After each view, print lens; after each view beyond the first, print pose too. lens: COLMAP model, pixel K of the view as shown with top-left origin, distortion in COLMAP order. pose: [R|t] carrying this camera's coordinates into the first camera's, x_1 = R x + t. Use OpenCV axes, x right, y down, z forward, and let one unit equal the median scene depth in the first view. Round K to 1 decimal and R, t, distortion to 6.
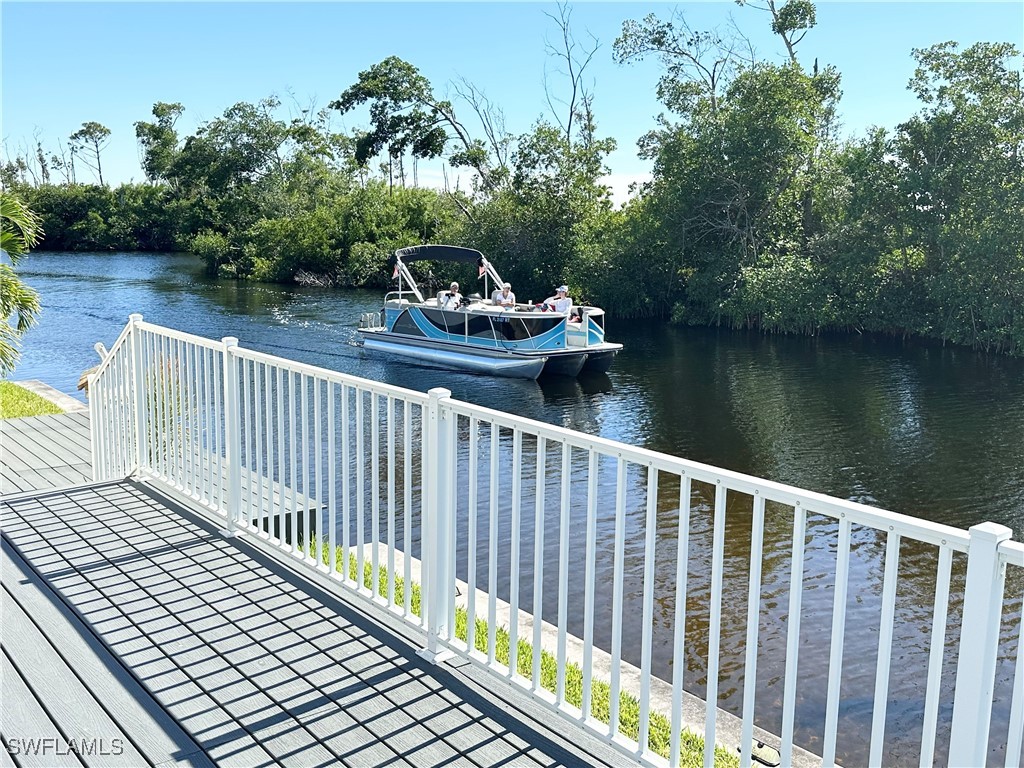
lens RADIAL K [[997.2, 0, 515.4], [0, 997.2, 399.2], [0, 0, 1]] dist [0.067755, 0.000000]
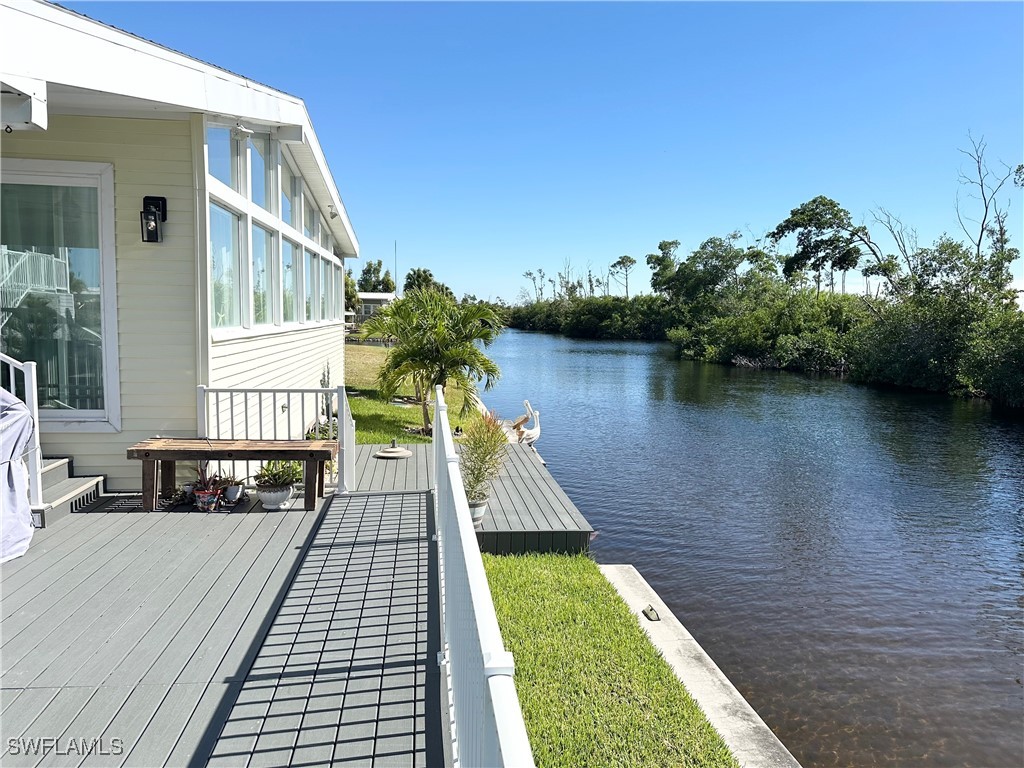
lens RADIAL K [[717.9, 0, 508.8], [0, 717.9, 384.0], [0, 0, 1]] dist [0.005934, -0.014667]
pose [[0.848641, 0.050996, -0.526505, 0.047192], [-0.095565, 0.993745, -0.057782, -0.005231], [0.520265, 0.099352, 0.848206, 0.022689]]
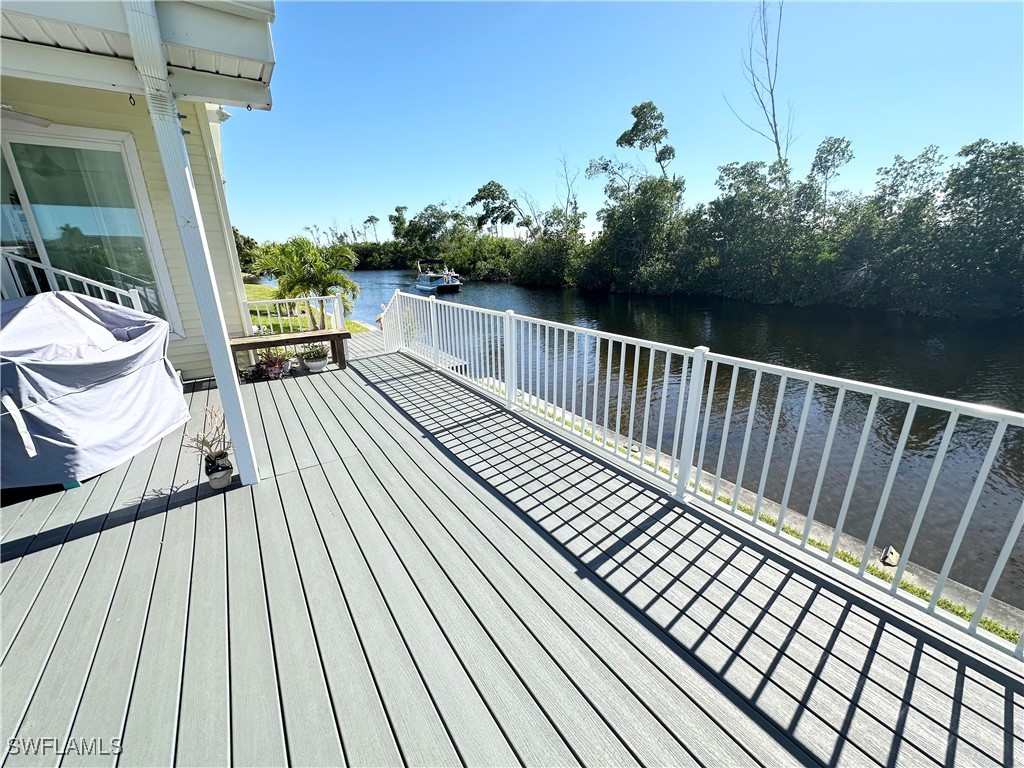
lens RADIAL K [[405.9, 0, 510.1], [0, 405.9, 385.1], [0, 0, 1]] dist [-0.003550, -0.000278]
pose [[0.996172, -0.006198, -0.087197, 0.001822], [0.018496, 0.989845, 0.140941, 0.003471], [0.085438, -0.142014, 0.986171, -0.010773]]
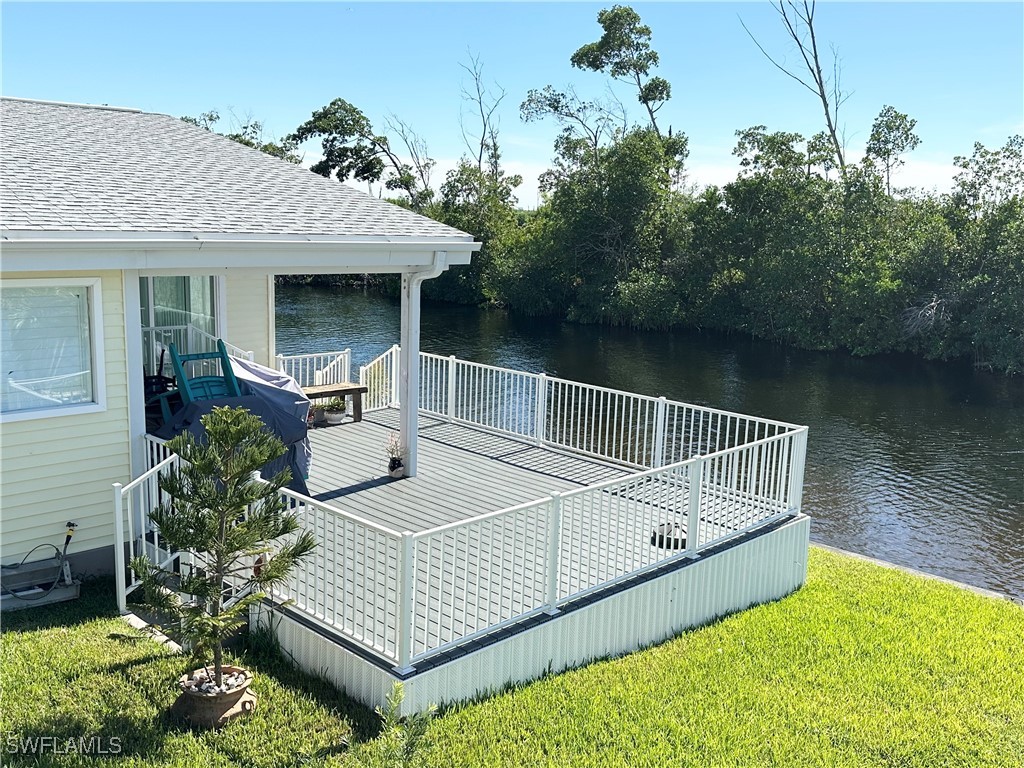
lens RADIAL K [[971.9, 0, 504.5], [0, 971.9, 384.8], [0, 0, 1]] dist [0.090911, 0.000000]
pose [[0.994127, -0.002404, 0.108195, -0.061493], [0.001524, 0.999965, 0.008222, 0.000233], [-0.108211, -0.008009, 0.994096, -0.263966]]
